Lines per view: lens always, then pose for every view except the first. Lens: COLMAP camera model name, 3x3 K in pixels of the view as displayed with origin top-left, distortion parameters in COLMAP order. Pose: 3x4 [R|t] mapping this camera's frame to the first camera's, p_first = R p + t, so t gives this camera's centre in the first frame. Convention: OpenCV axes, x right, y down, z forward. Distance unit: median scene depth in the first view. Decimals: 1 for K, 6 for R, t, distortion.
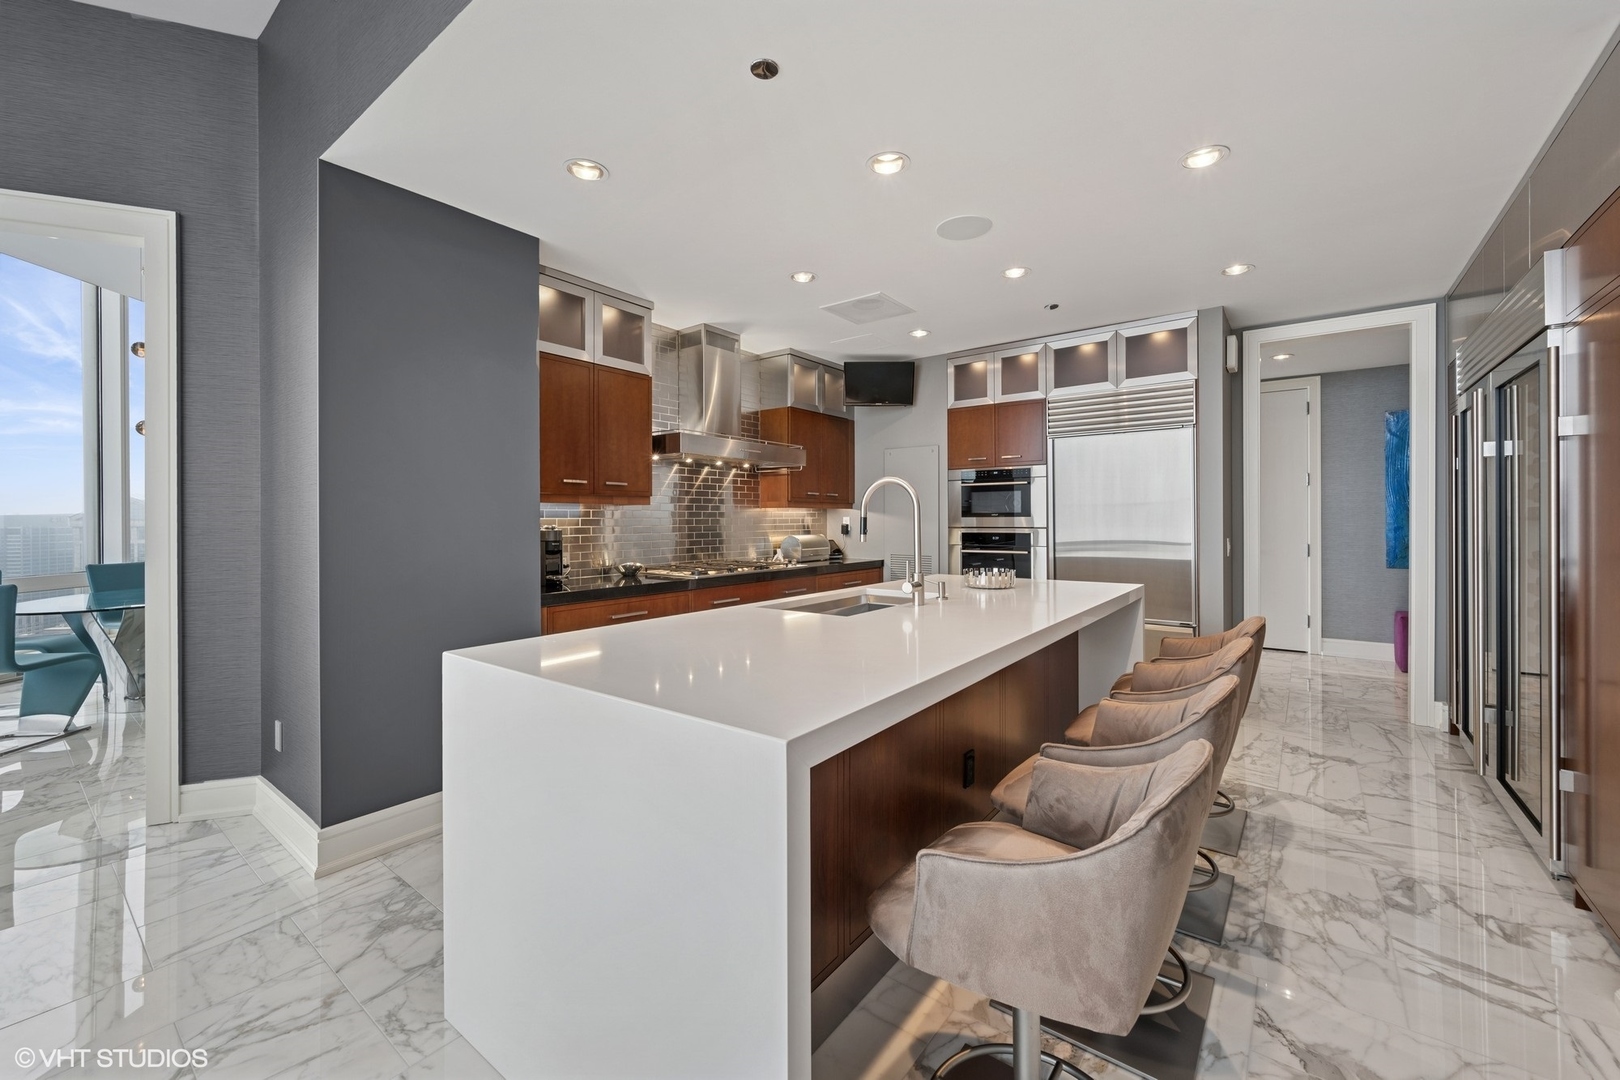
lens RADIAL K [[647.5, 0, 808.5], [0, 647.5, 522.8], [0, 0, 1]] dist [-0.001137, 0.000135]
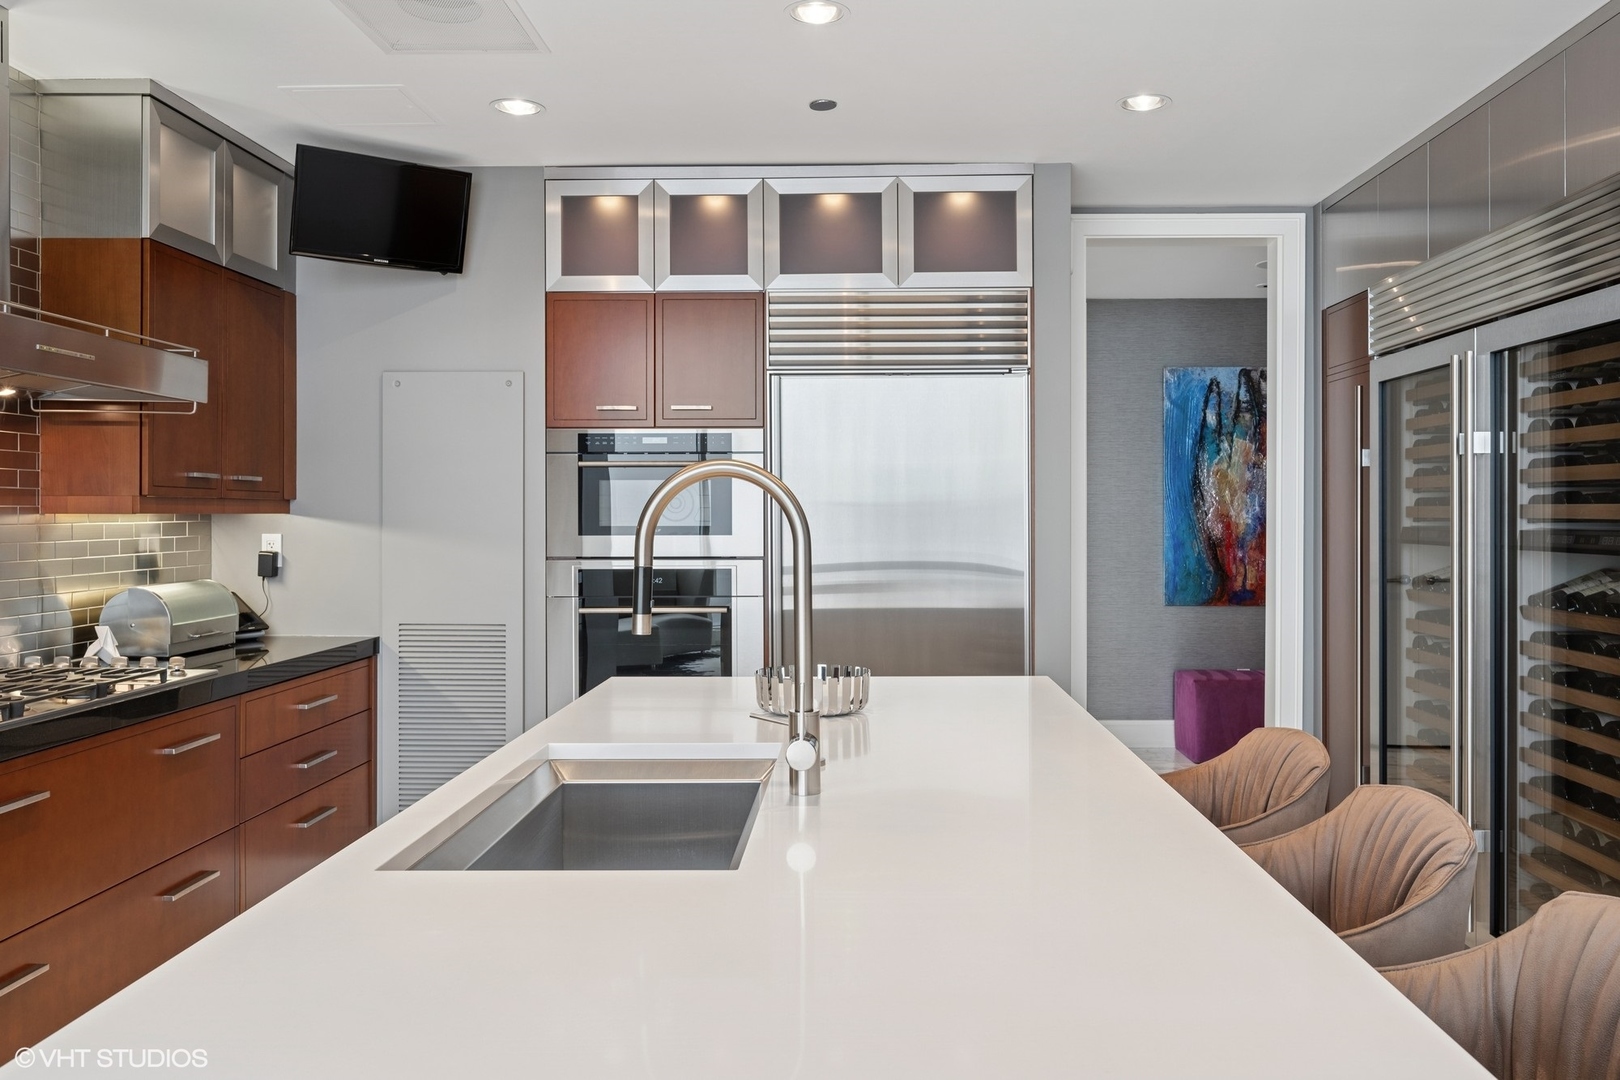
lens RADIAL K [[1247.3, 0, 845.7], [0, 1247.3, 515.2], [0, 0, 1]] dist [0.000905, 0.000200]
pose [[0.801317, 0.001229, 0.598238, -0.134211], [0.002141, 0.999986, -0.004921, -0.018063], [-0.598236, 0.005224, 0.801303, 0.195878]]
